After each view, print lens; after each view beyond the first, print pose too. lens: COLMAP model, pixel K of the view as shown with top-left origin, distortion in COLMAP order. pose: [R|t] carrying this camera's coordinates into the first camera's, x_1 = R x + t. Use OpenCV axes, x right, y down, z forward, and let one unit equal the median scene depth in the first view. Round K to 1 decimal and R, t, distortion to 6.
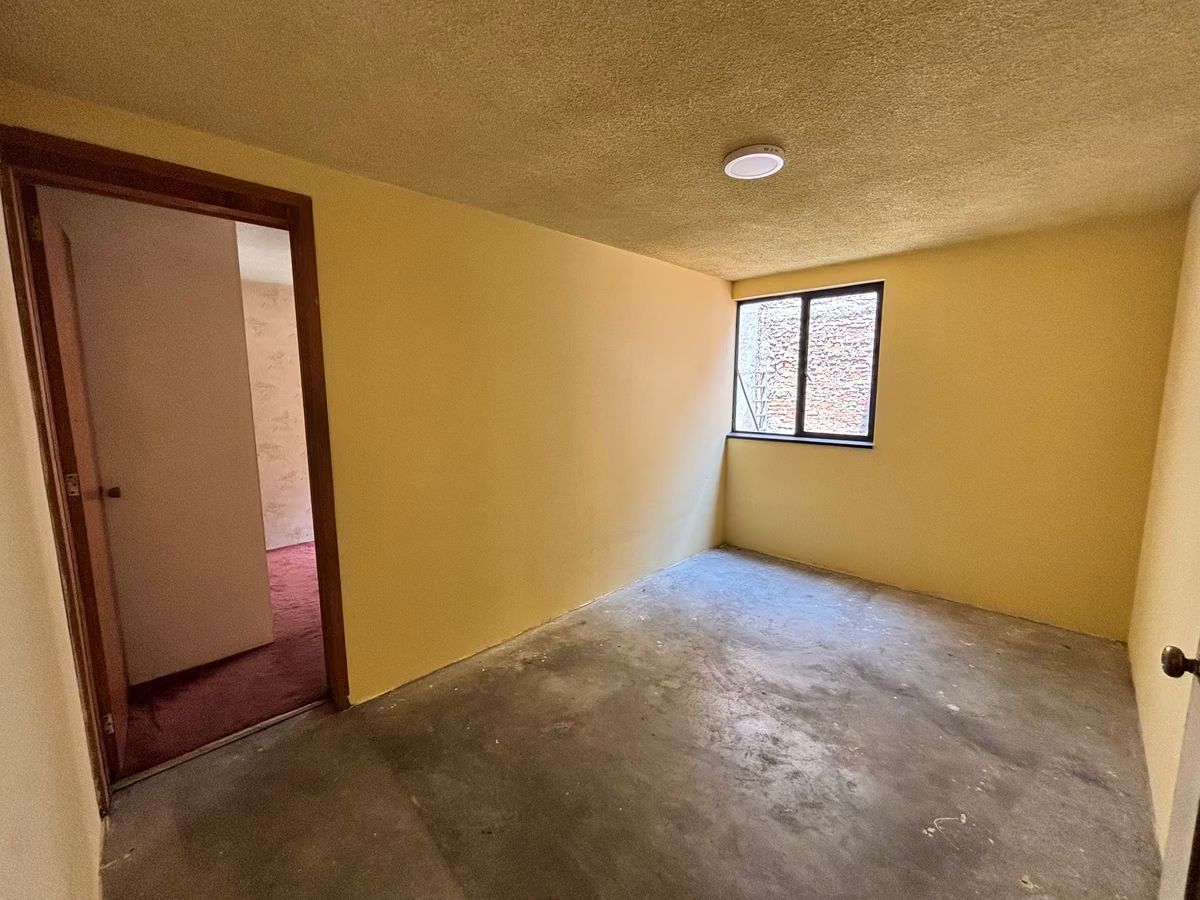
lens RADIAL K [[491.0, 0, 598.1], [0, 491.0, 449.3], [0, 0, 1]] dist [0.004171, 0.000400]
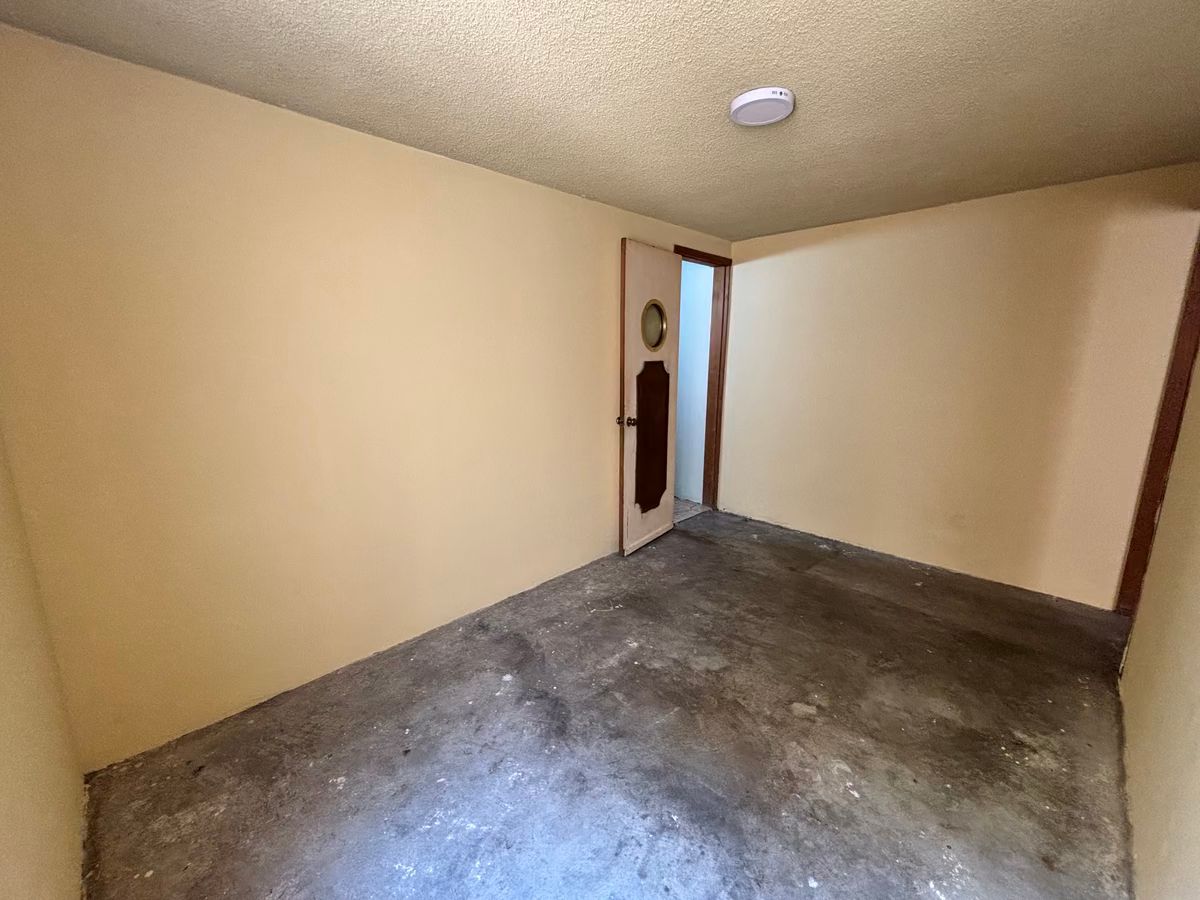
lens RADIAL K [[491.0, 0, 598.1], [0, 491.0, 449.3], [0, 0, 1]] dist [0.004171, 0.000400]
pose [[-0.999988, 0.002543, 0.004153, 0.491786], [0.003758, 0.945365, 0.325991, -0.212954], [-0.003098, 0.326003, -0.945364, 1.643223]]
